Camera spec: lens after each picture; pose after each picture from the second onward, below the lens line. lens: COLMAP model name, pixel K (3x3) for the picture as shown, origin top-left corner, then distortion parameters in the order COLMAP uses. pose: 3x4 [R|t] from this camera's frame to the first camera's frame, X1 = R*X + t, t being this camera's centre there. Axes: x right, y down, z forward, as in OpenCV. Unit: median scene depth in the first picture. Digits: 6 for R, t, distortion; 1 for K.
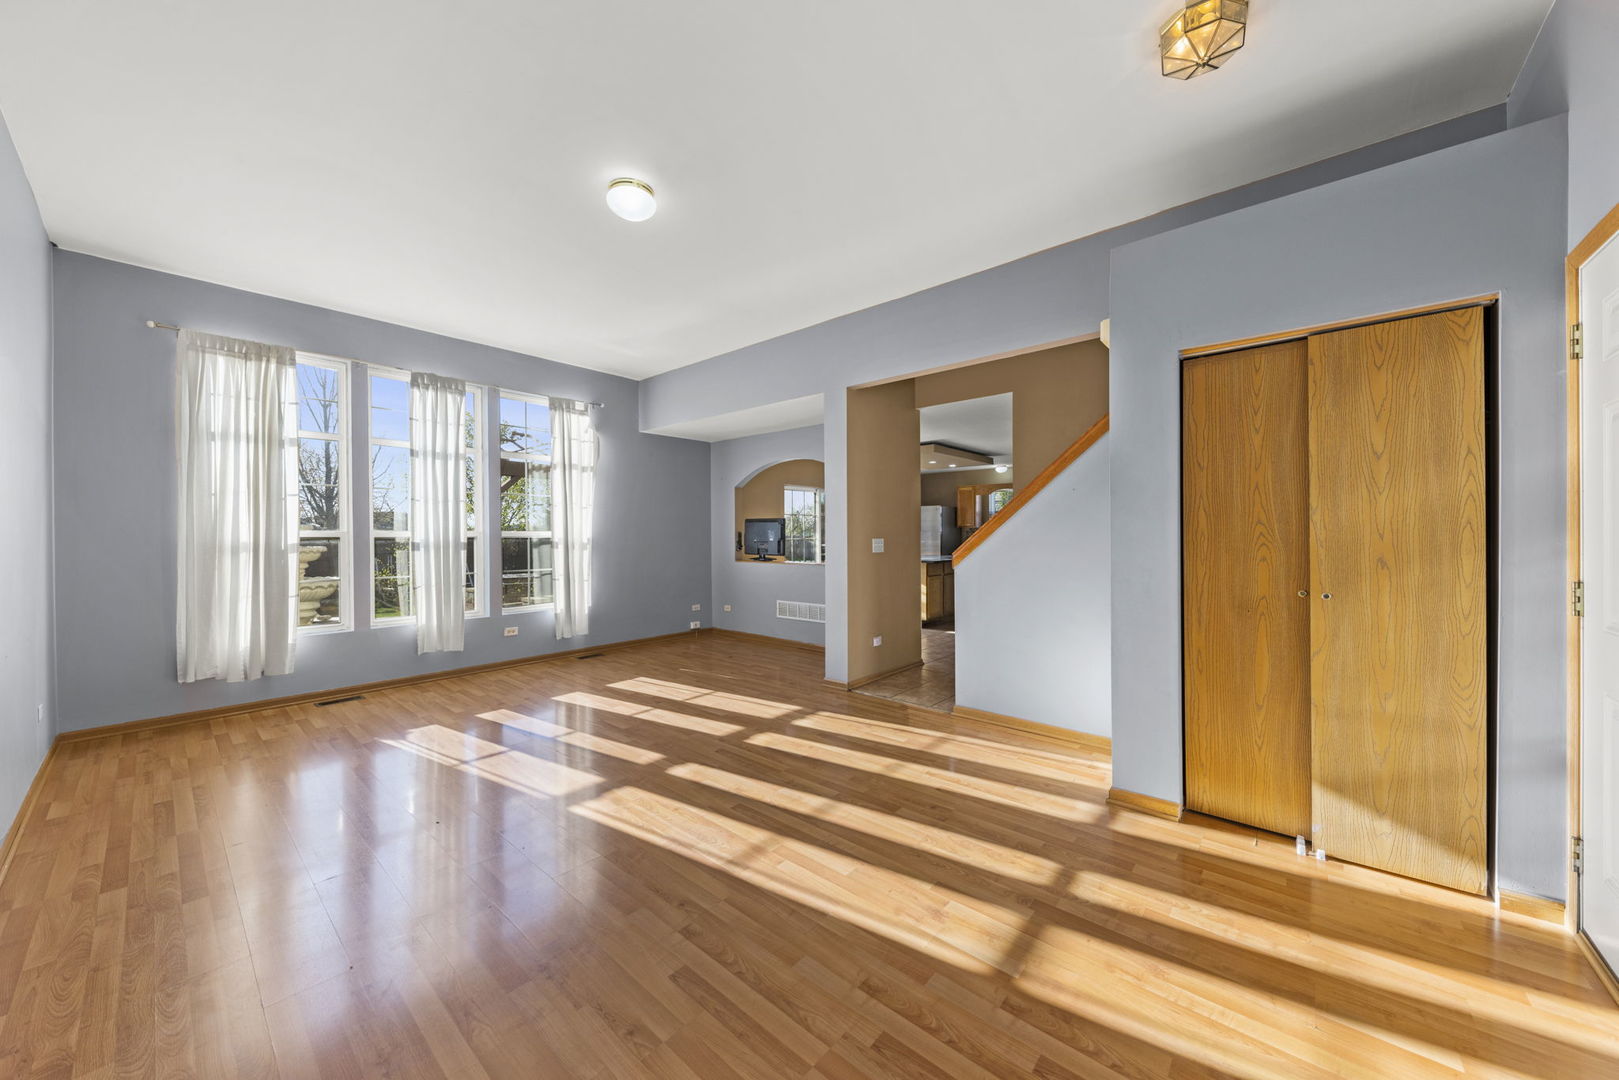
lens RADIAL K [[592.4, 0, 845.7], [0, 592.4, 536.4], [0, 0, 1]] dist [0.000410, 0.000032]
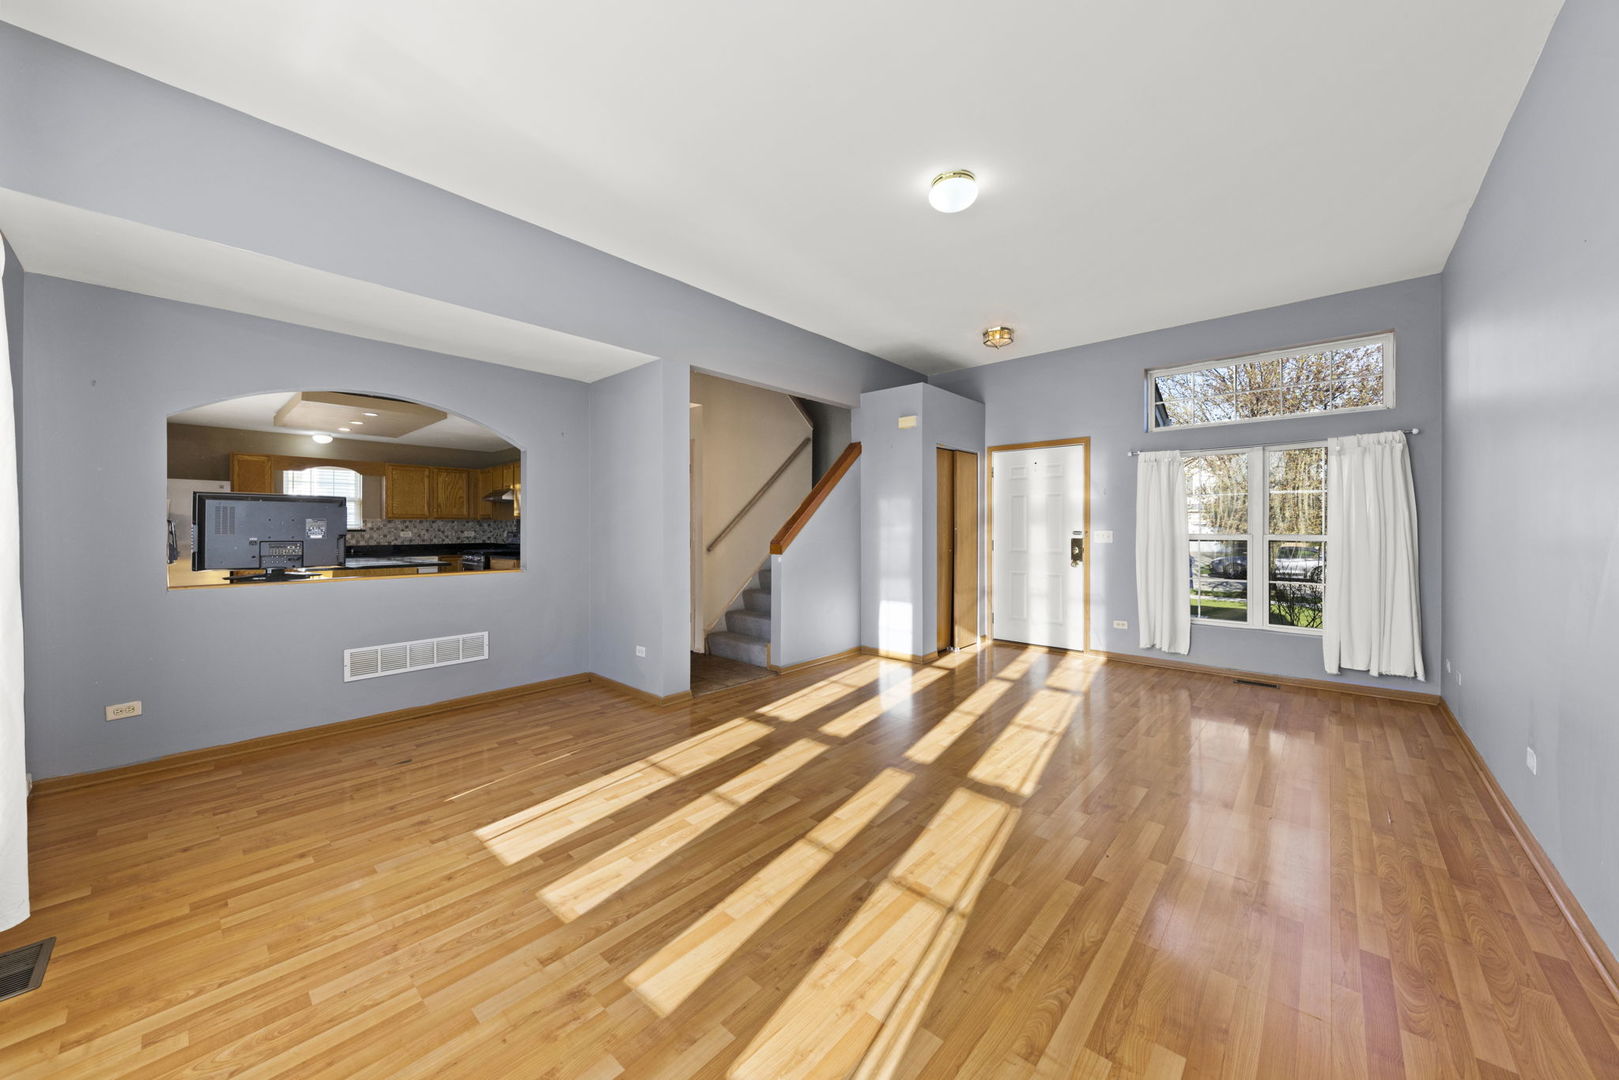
lens RADIAL K [[561.9, 0, 808.7], [0, 561.9, 529.7], [0, 0, 1]] dist [-0.000216, 0.000031]
pose [[0.036798, 0.001809, 0.999321, -1.106845], [0.002709, 0.999995, -0.001910, 0.002928], [-0.999319, 0.002778, 0.036792, 1.019268]]
